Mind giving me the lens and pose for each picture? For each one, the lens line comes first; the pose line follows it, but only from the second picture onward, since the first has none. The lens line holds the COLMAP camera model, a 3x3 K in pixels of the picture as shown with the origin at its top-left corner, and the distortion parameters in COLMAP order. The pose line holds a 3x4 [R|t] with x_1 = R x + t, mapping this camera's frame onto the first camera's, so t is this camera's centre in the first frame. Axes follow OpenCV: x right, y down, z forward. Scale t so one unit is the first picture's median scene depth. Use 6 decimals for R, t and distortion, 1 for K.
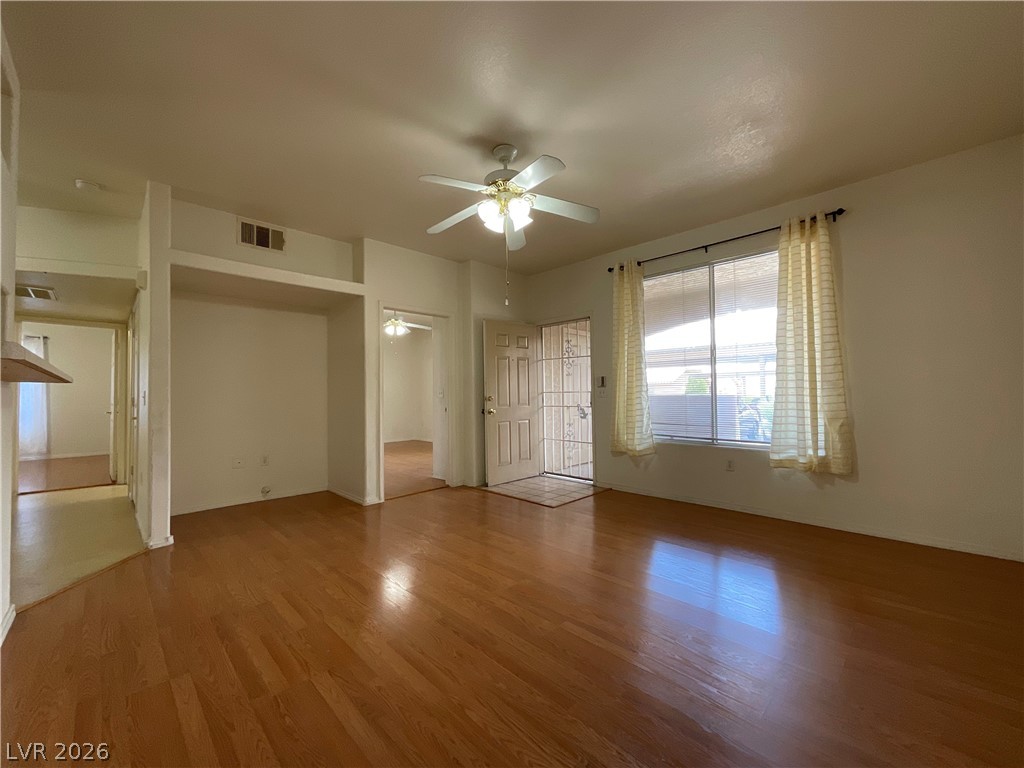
lens RADIAL K [[408.4, 0, 512.0], [0, 408.4, 384.0], [0, 0, 1]] dist [-0.007599, 0.000071]
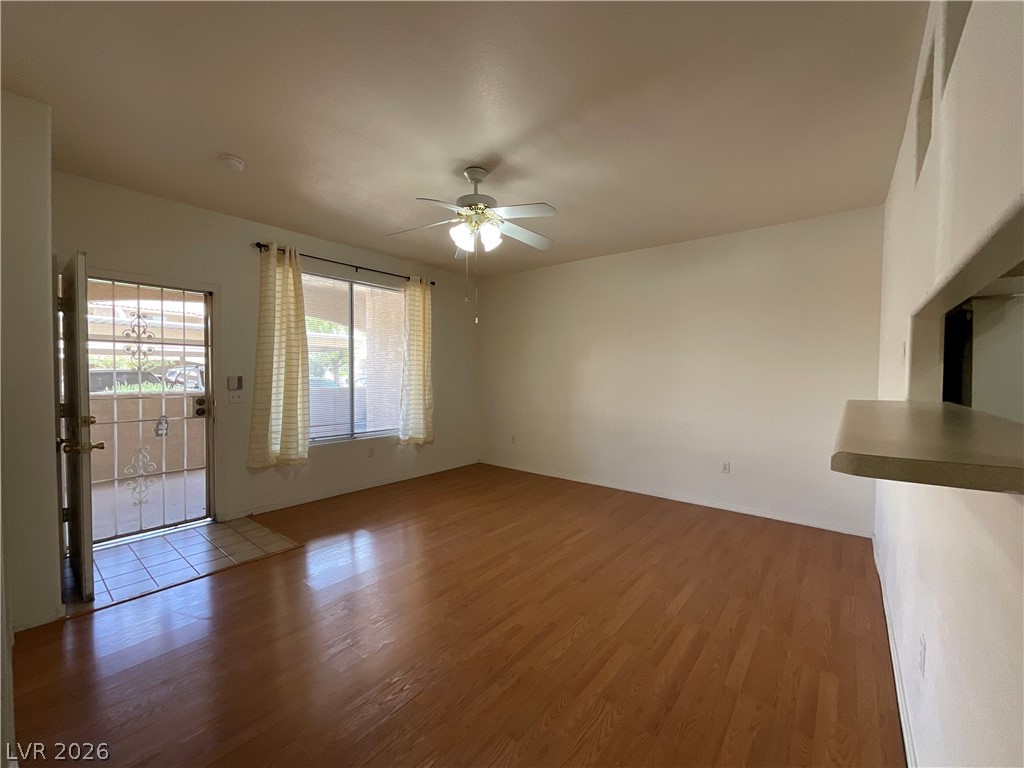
lens RADIAL K [[417.3, 0, 506.4], [0, 417.3, 385.0], [0, 0, 1]] dist [-0.002364, -0.000109]
pose [[-0.097343, -0.018901, 0.995071, -0.670414], [-0.030029, 0.999420, 0.016046, -0.032650], [-0.994798, -0.028319, -0.097854, 0.625513]]
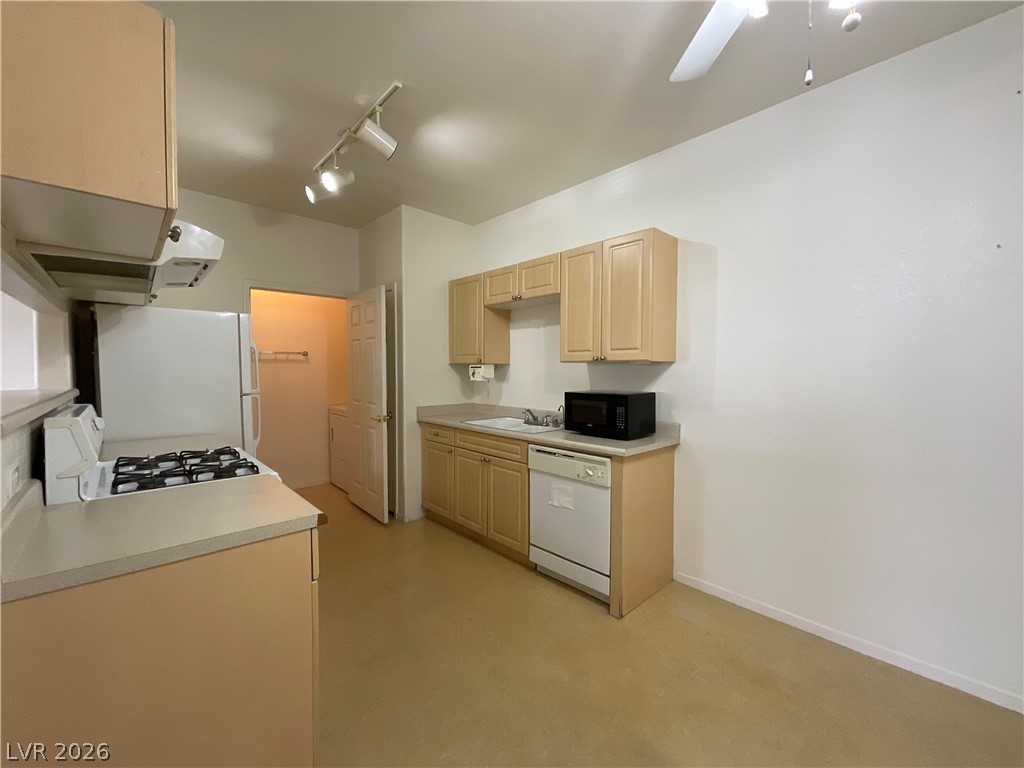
lens RADIAL K [[413.9, 0, 514.5], [0, 413.9, 384.7], [0, 0, 1]] dist [-0.000847, -0.000502]
pose [[-0.999560, 0.006775, 0.028877, -0.842843], [0.006987, 0.999949, 0.007252, -0.025060], [-0.028826, 0.007450, -0.999557, 0.620260]]
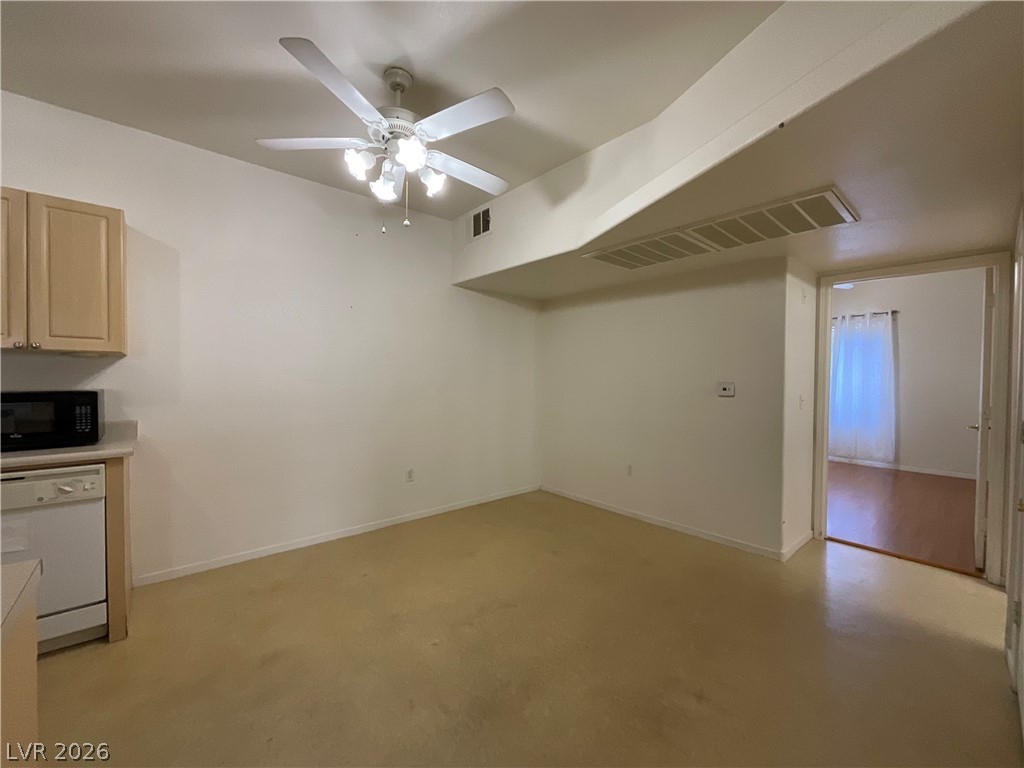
lens RADIAL K [[413.9, 0, 514.5], [0, 413.9, 384.7], [0, 0, 1]] dist [-0.000847, -0.000502]
pose [[-0.073746, 0.027820, -0.996889, -0.538071], [0.018276, 0.999481, 0.026540, -0.017893], [0.997110, -0.016262, -0.074216, 0.579031]]
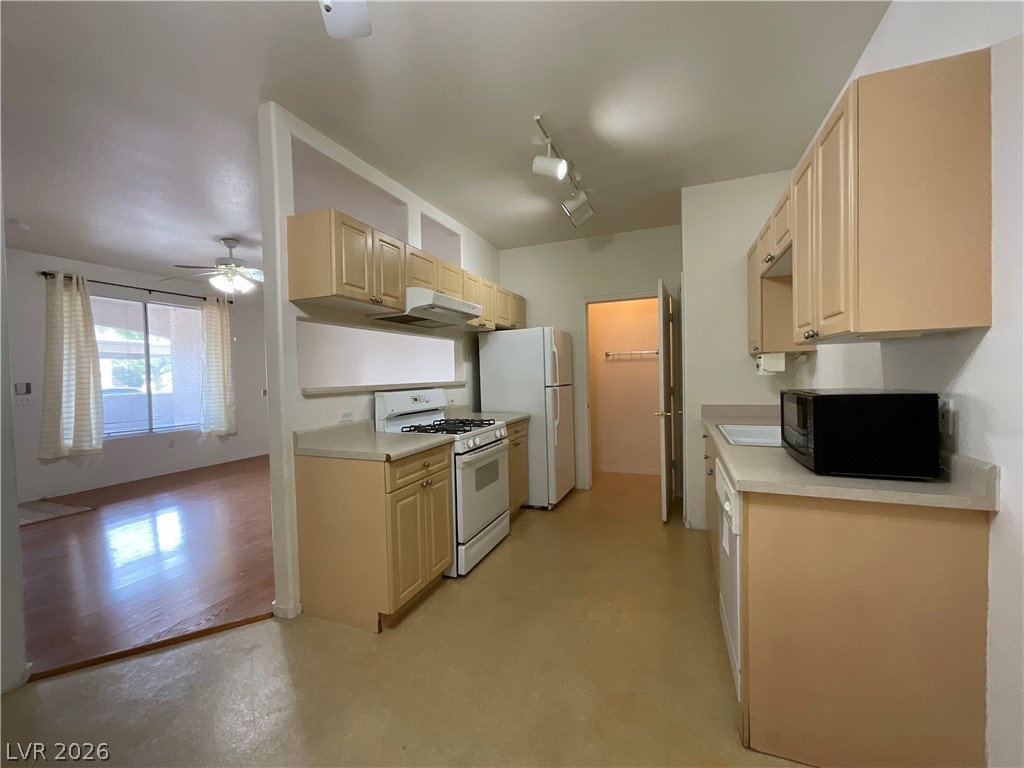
lens RADIAL K [[413.9, 0, 514.5], [0, 413.9, 384.7], [0, 0, 1]] dist [-0.000847, -0.000502]
pose [[-0.404667, -0.003903, 0.914456, -1.179550], [0.003332, 0.999978, 0.005743, -0.017396], [-0.914458, 0.005371, -0.404645, 0.401994]]
